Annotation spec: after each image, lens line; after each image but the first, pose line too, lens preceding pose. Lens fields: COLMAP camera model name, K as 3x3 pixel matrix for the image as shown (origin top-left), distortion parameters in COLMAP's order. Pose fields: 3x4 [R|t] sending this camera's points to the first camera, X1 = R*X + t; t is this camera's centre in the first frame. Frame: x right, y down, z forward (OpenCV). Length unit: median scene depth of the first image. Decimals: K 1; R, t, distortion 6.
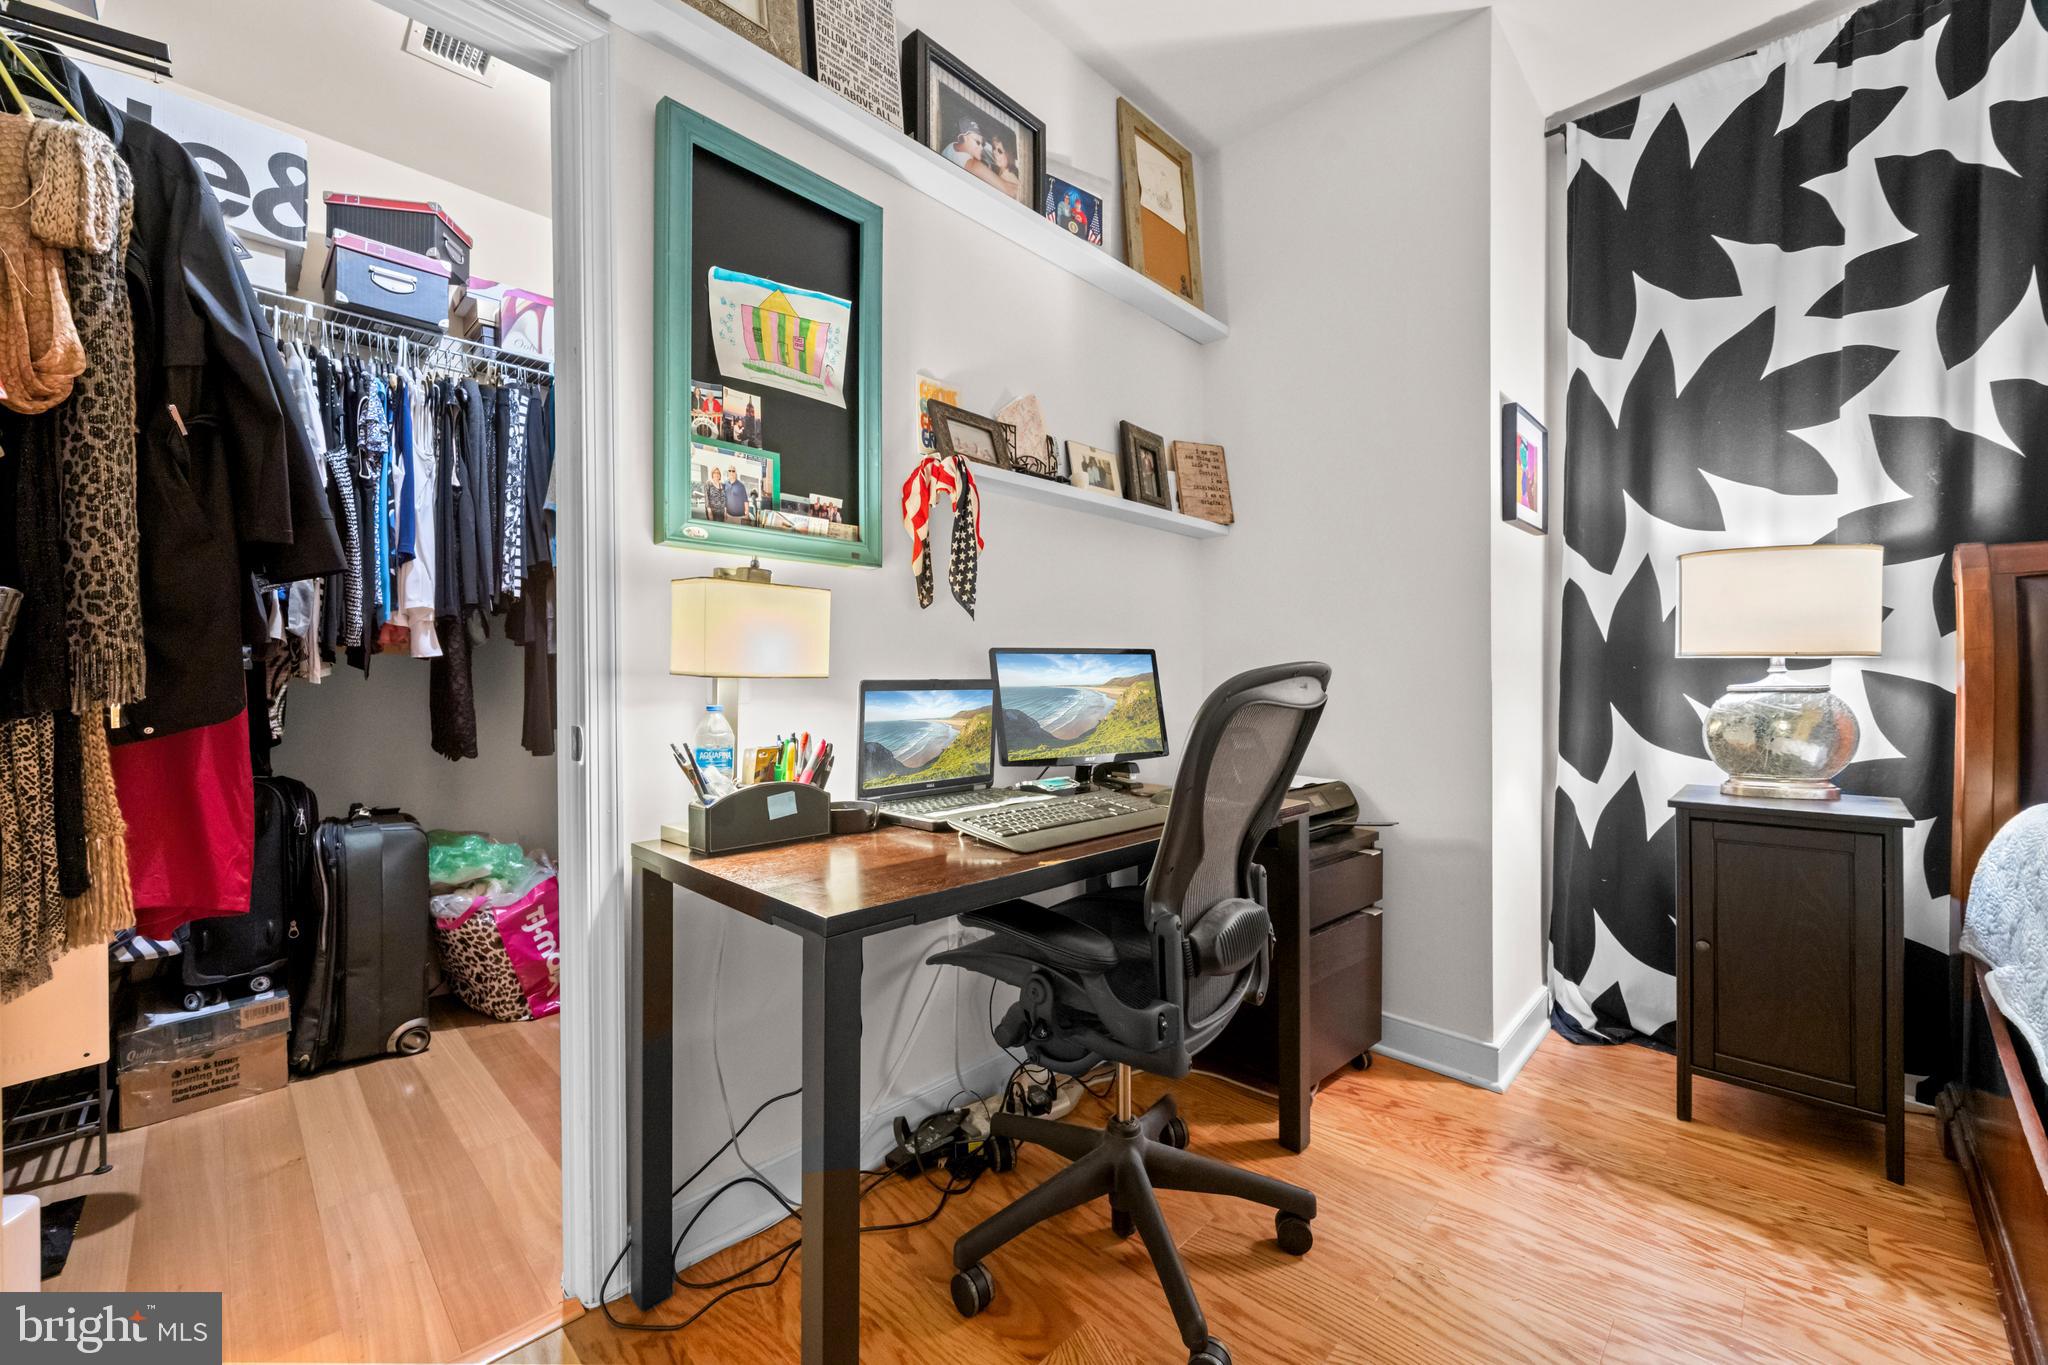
lens RADIAL K [[799.6, 0, 1014.4], [0, 799.6, 682.1], [0, 0, 1]] dist [-0.004119, 0.000865]
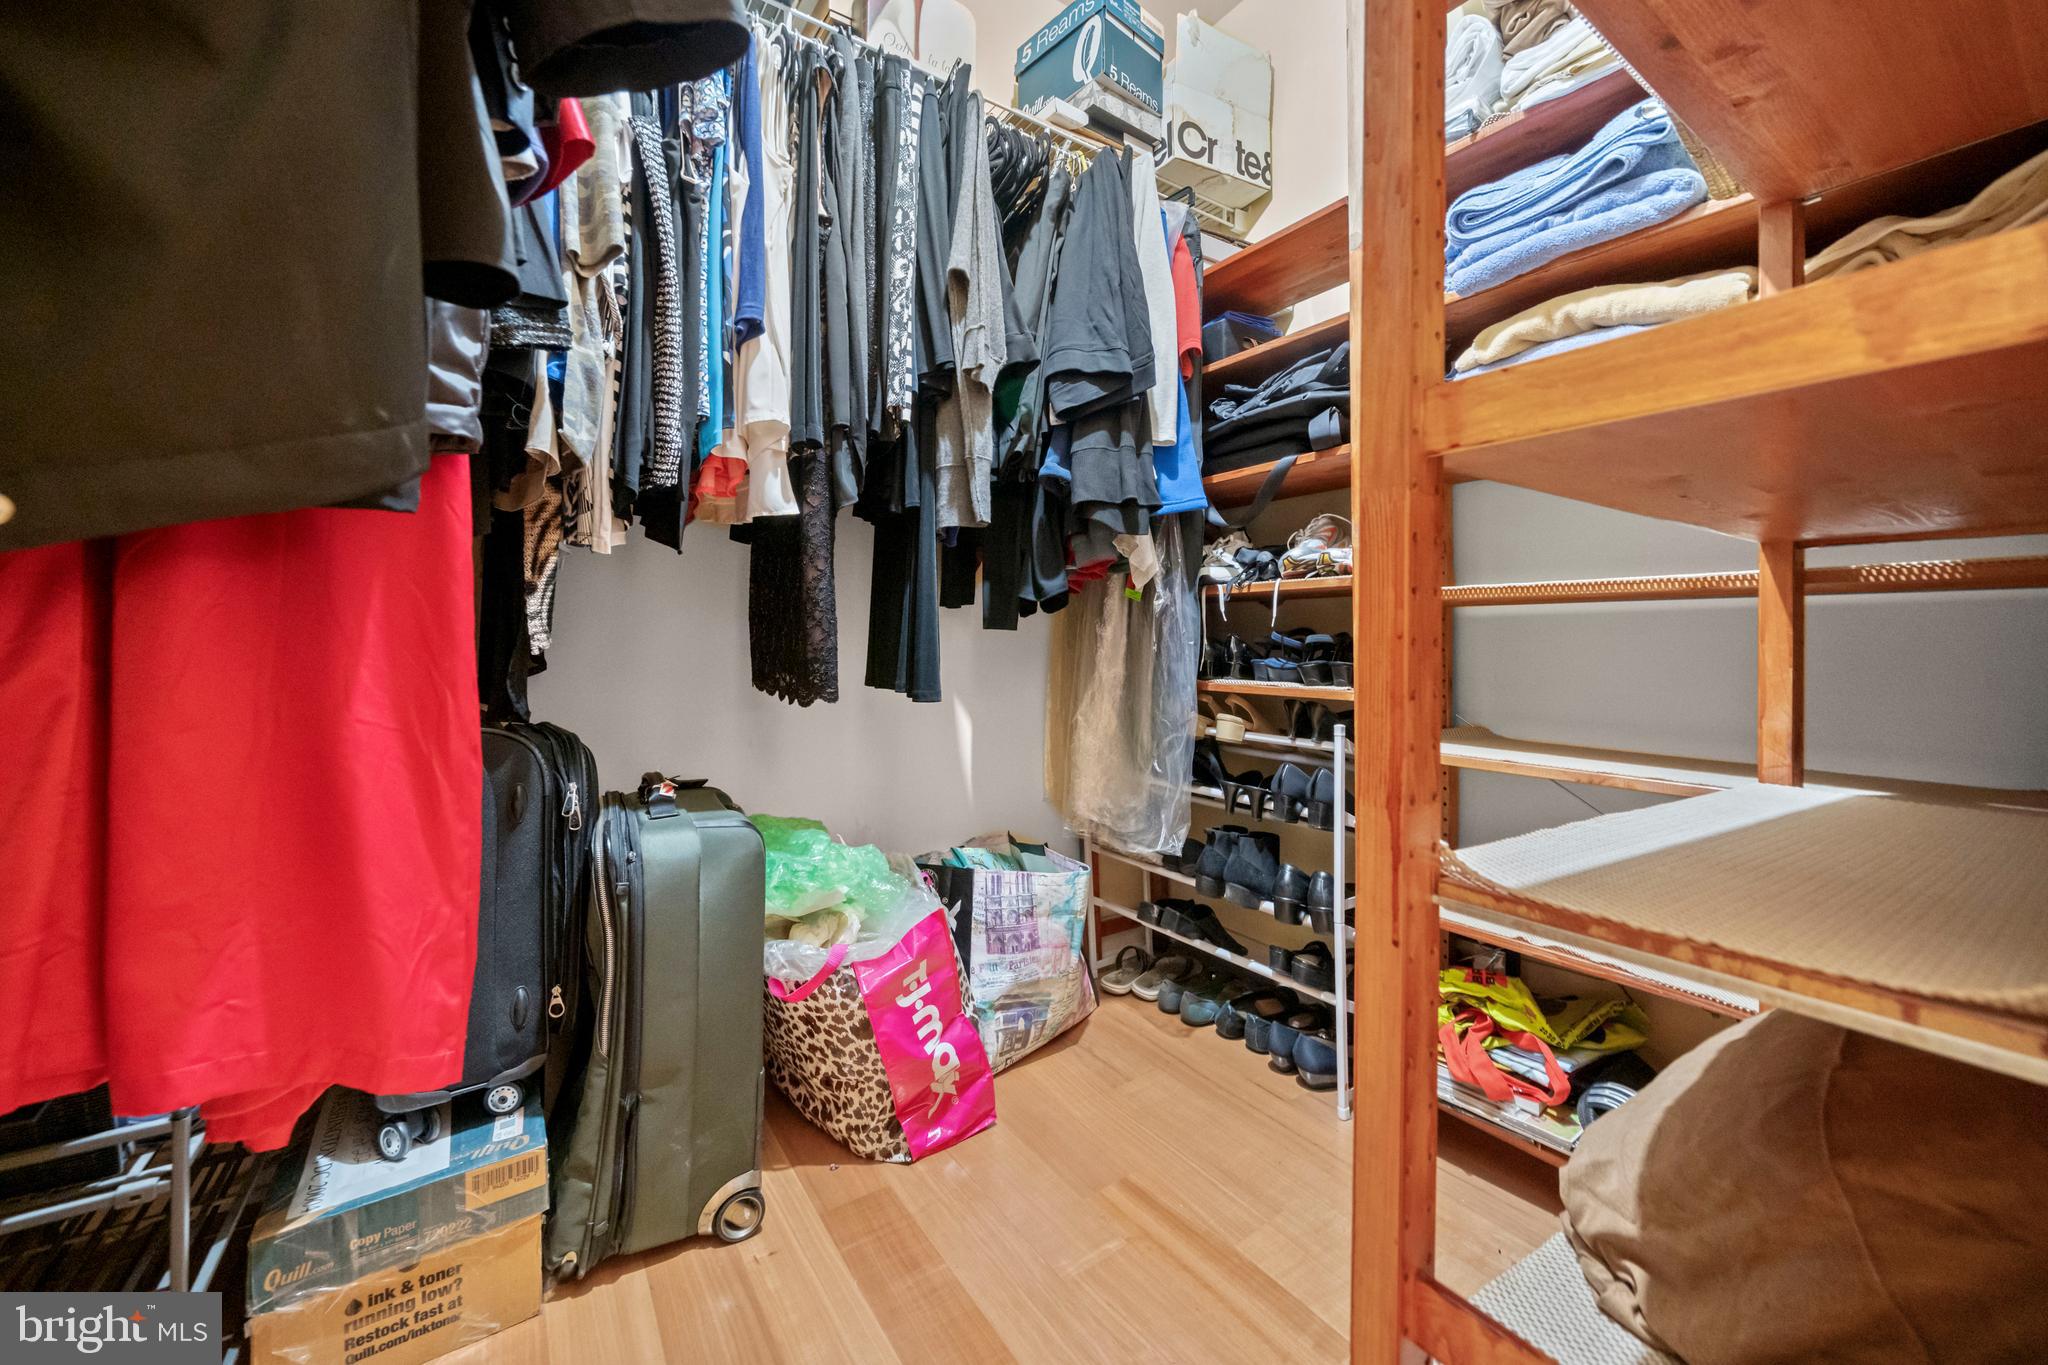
lens RADIAL K [[761.1, 0, 996.8], [0, 761.1, 630.6], [0, 0, 1]] dist [-0.006660, 0.000263]
pose [[0.977266, 0.009766, -0.211790, -0.503303], [-0.013976, 0.999733, -0.018388, 0.059037], [0.211554, 0.020930, 0.977142, 0.552115]]
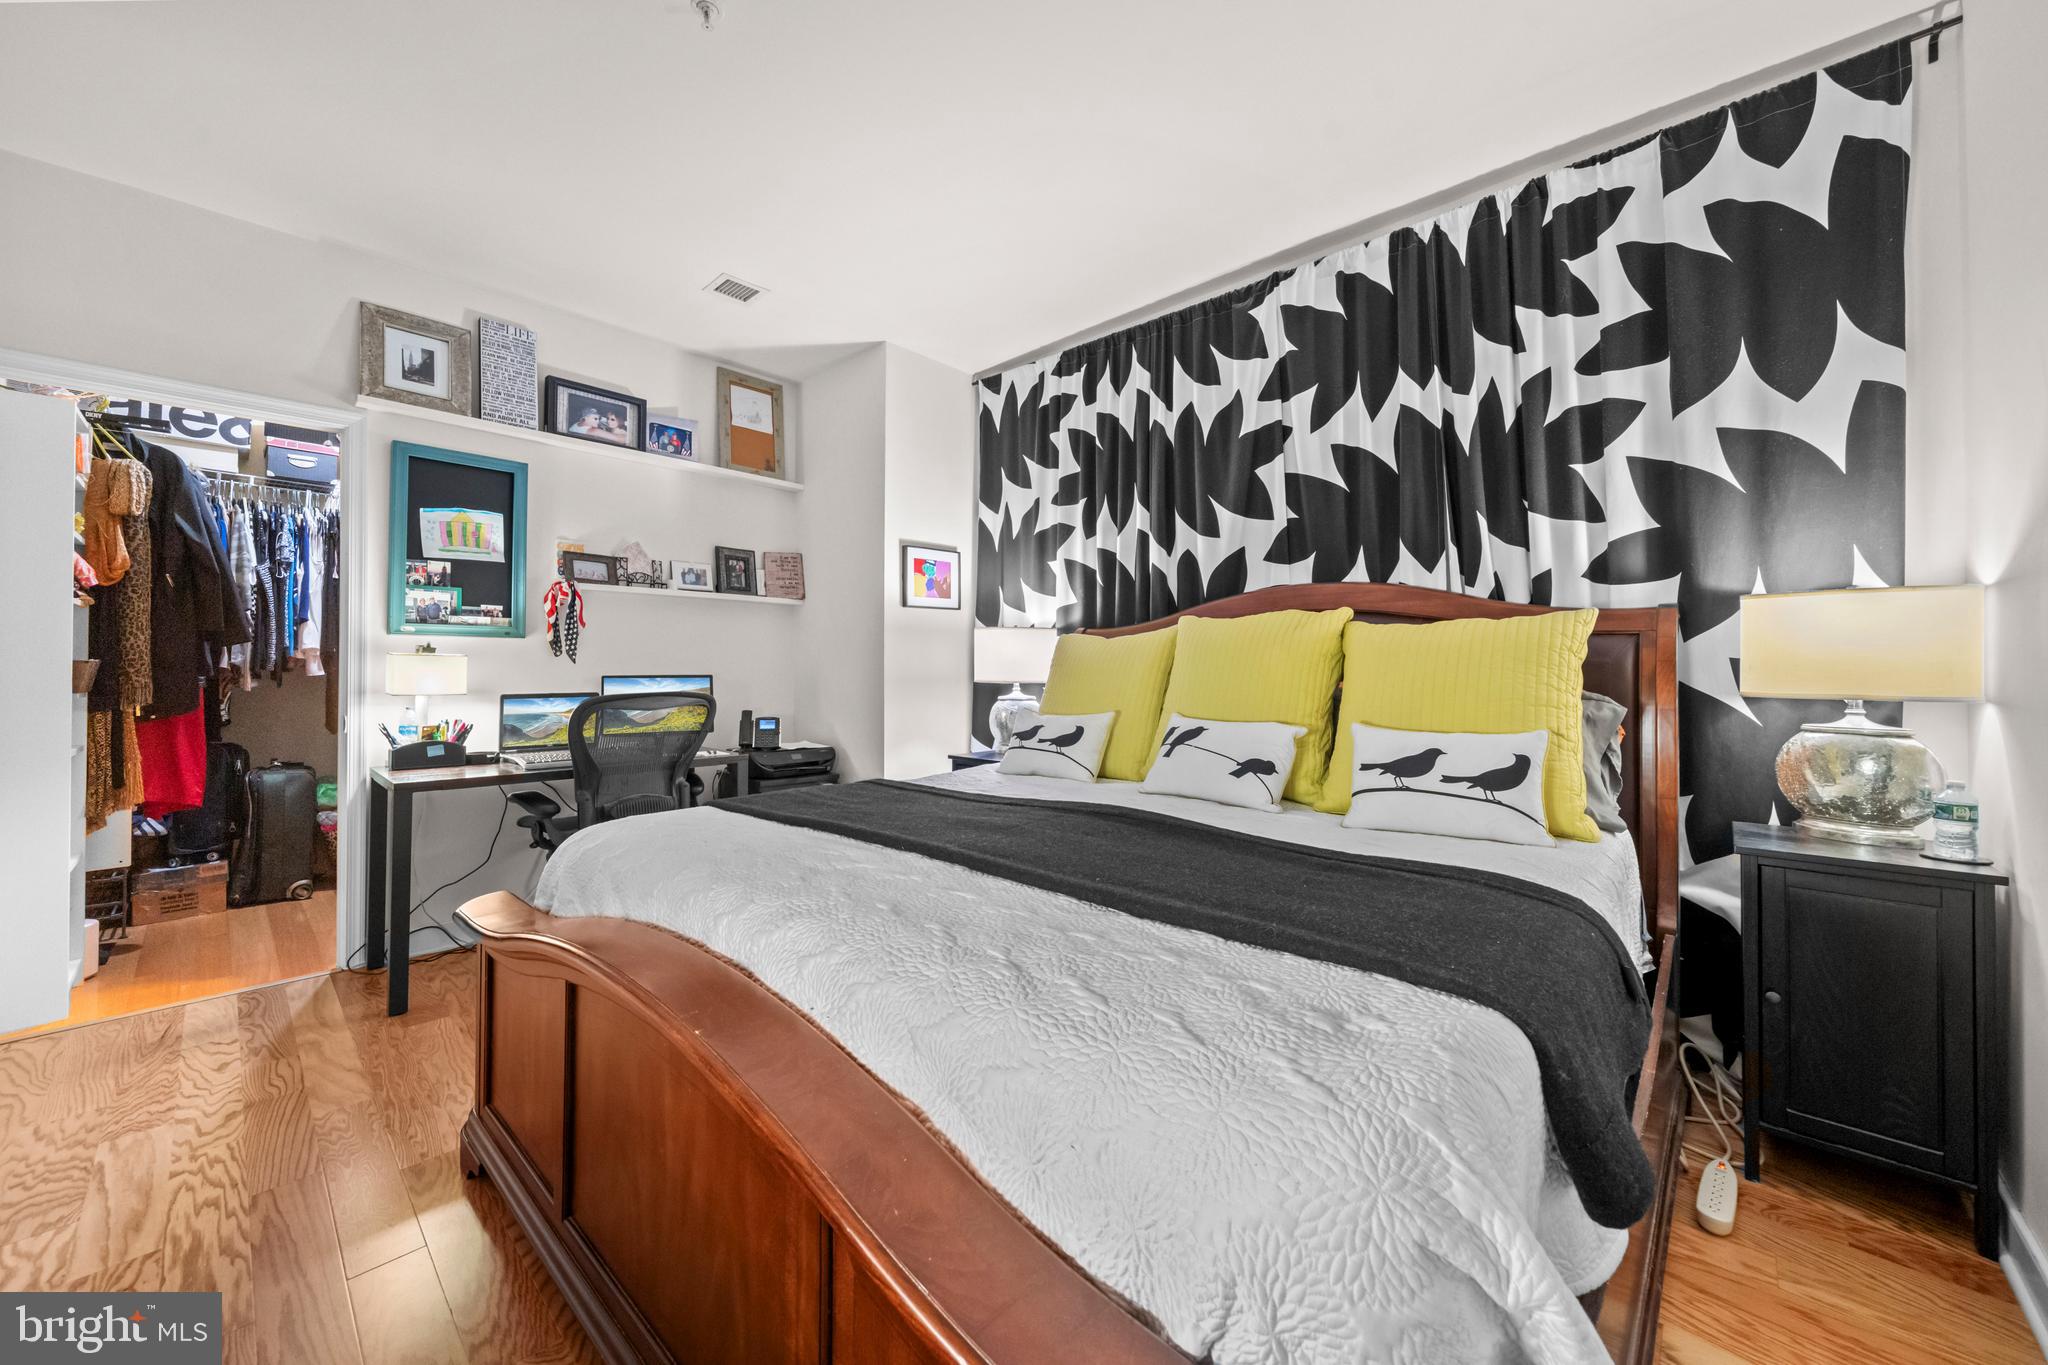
lens RADIAL K [[761.1, 0, 1034.6], [0, 761.1, 656.5], [0, 0, 1]] dist [-0.006660, 0.000263]
pose [[0.999336, 0.006187, 0.035916, 0.856447], [-0.005493, 0.999797, -0.019402, -0.053139], [-0.036029, 0.019192, 0.999166, -0.790713]]
